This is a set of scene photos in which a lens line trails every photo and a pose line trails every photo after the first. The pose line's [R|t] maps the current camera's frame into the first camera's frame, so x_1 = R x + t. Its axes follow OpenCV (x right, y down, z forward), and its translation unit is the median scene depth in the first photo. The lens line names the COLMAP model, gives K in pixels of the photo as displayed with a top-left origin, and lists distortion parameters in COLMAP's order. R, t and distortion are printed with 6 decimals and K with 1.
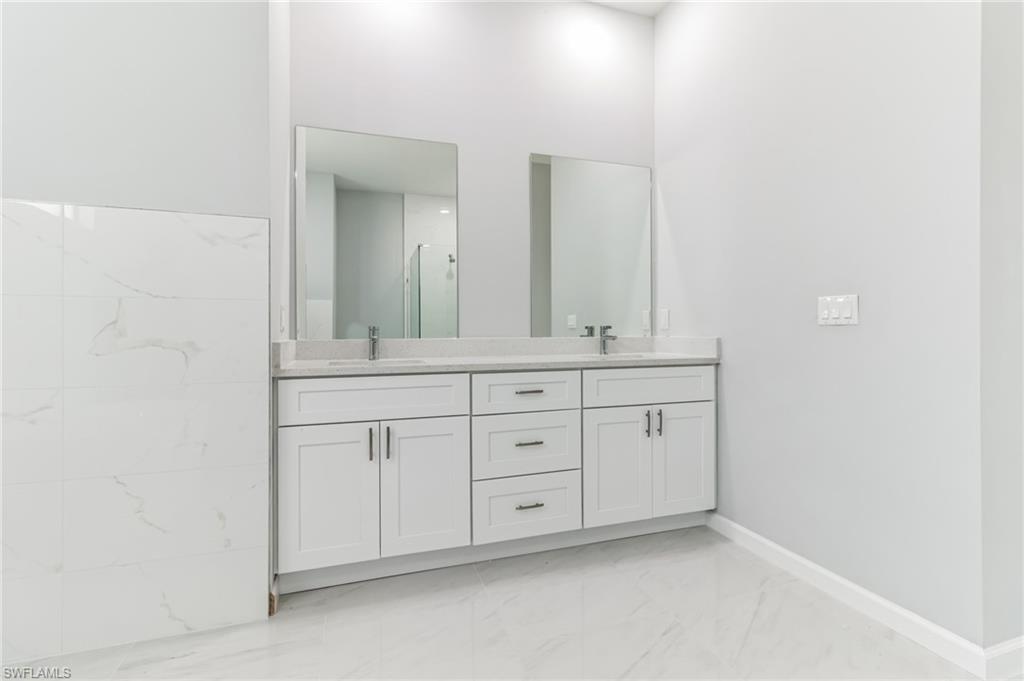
lens RADIAL K [[474.2, 0, 517.3], [0, 474.2, 331.7], [0, 0, 1]] dist [0.006939, 0.000215]
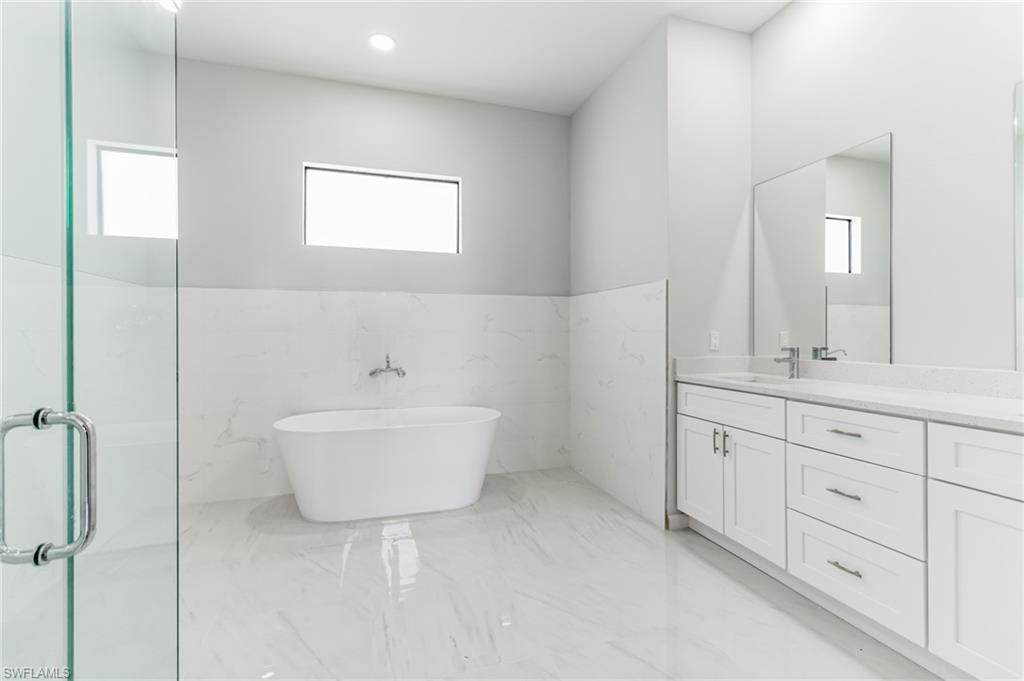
lens RADIAL K [[474.2, 0, 517.3], [0, 474.2, 331.7], [0, 0, 1]] dist [0.006939, 0.000215]
pose [[-0.009533, 0.000501, -0.999954, 0.917441], [-0.004937, 0.999988, 0.000548, -0.053590], [0.999942, 0.004942, -0.009531, 0.438857]]
